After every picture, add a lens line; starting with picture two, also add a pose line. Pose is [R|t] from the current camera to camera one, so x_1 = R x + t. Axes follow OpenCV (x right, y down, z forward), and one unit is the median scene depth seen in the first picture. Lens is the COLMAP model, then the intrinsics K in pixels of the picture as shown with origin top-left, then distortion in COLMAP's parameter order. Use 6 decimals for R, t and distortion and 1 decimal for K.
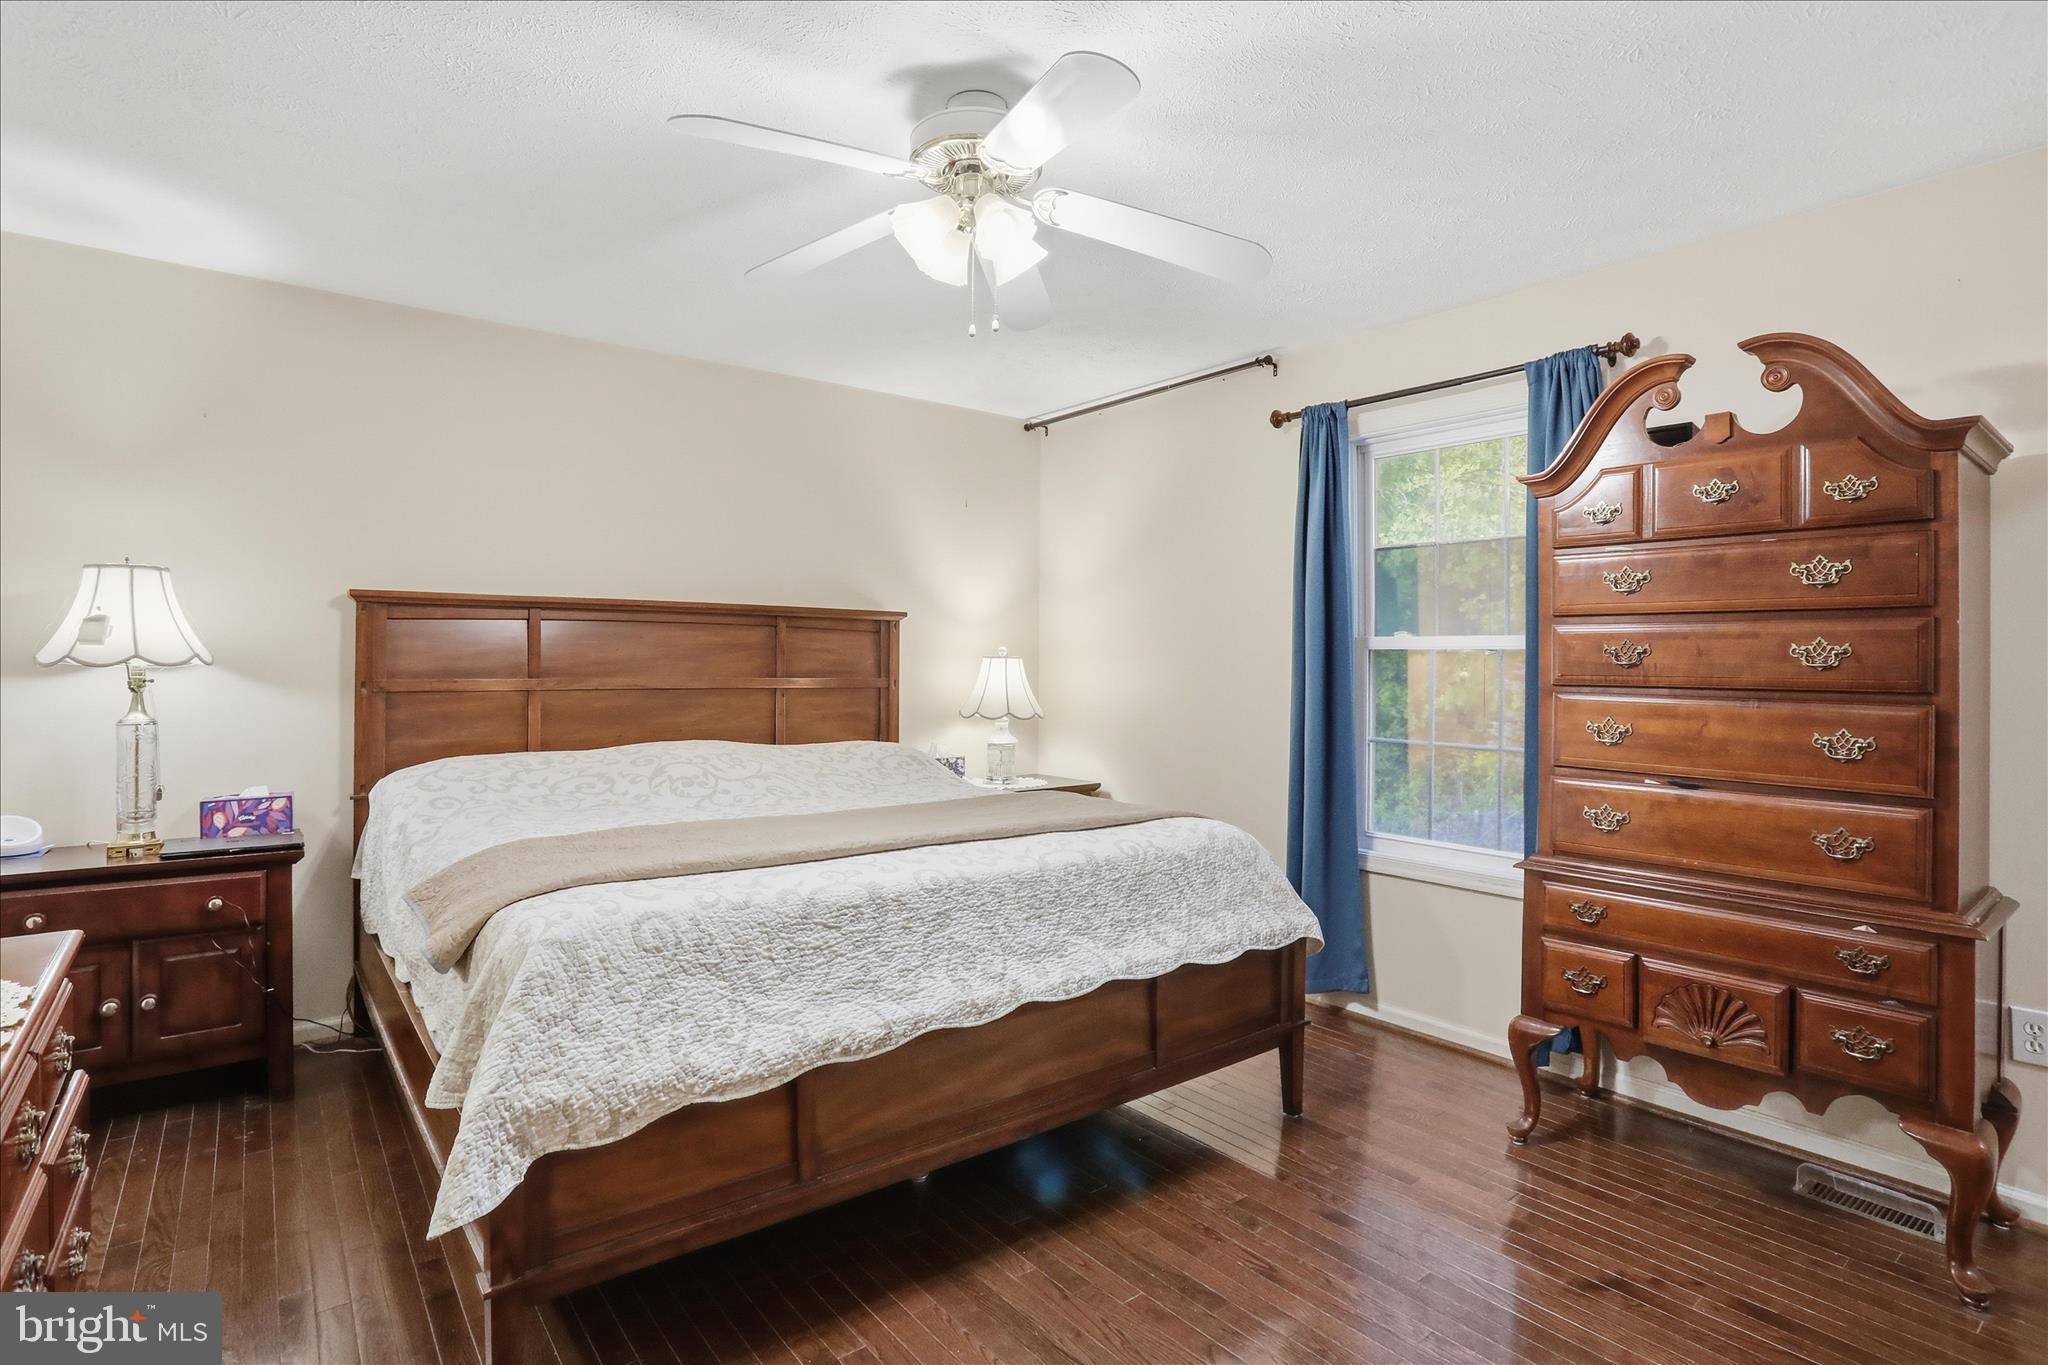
lens RADIAL K [[1028.9, 0, 1021.1], [0, 1028.9, 682.0], [0, 0, 1]] dist [-0.046949, 0.023461]
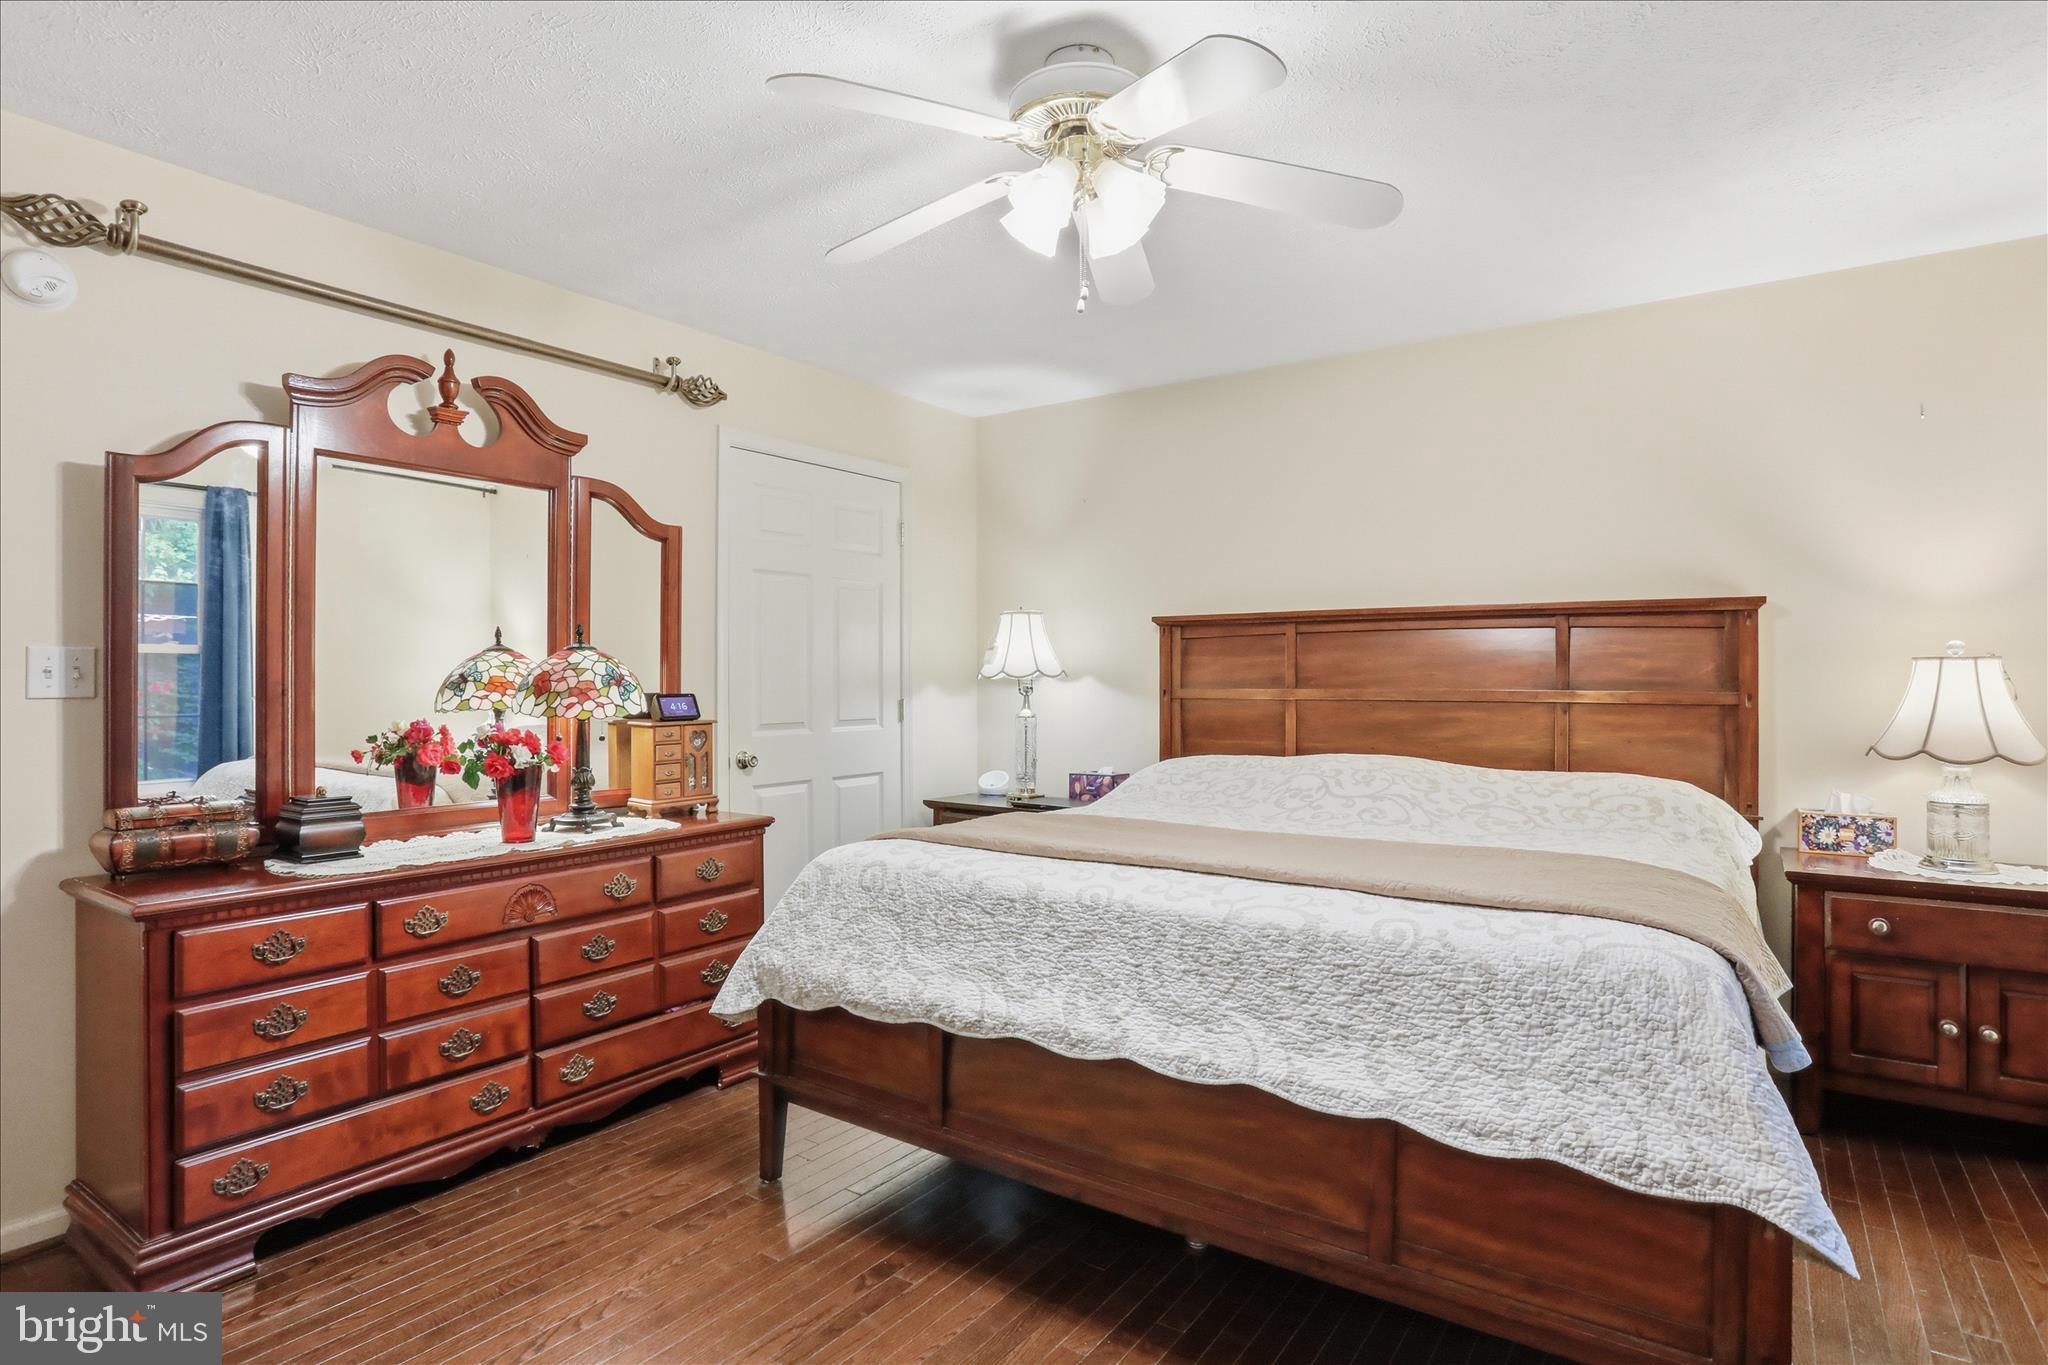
lens RADIAL K [[1139.9, 0, 1091.4], [0, 1139.9, 670.6], [0, 0, 1]] dist [-0.061131, 0.037304]
pose [[0.288649, -0.014279, -0.957329, 0.792594], [-0.013148, 0.999735, -0.018876, 0.004088], [0.957345, 0.018035, 0.288385, 0.598205]]
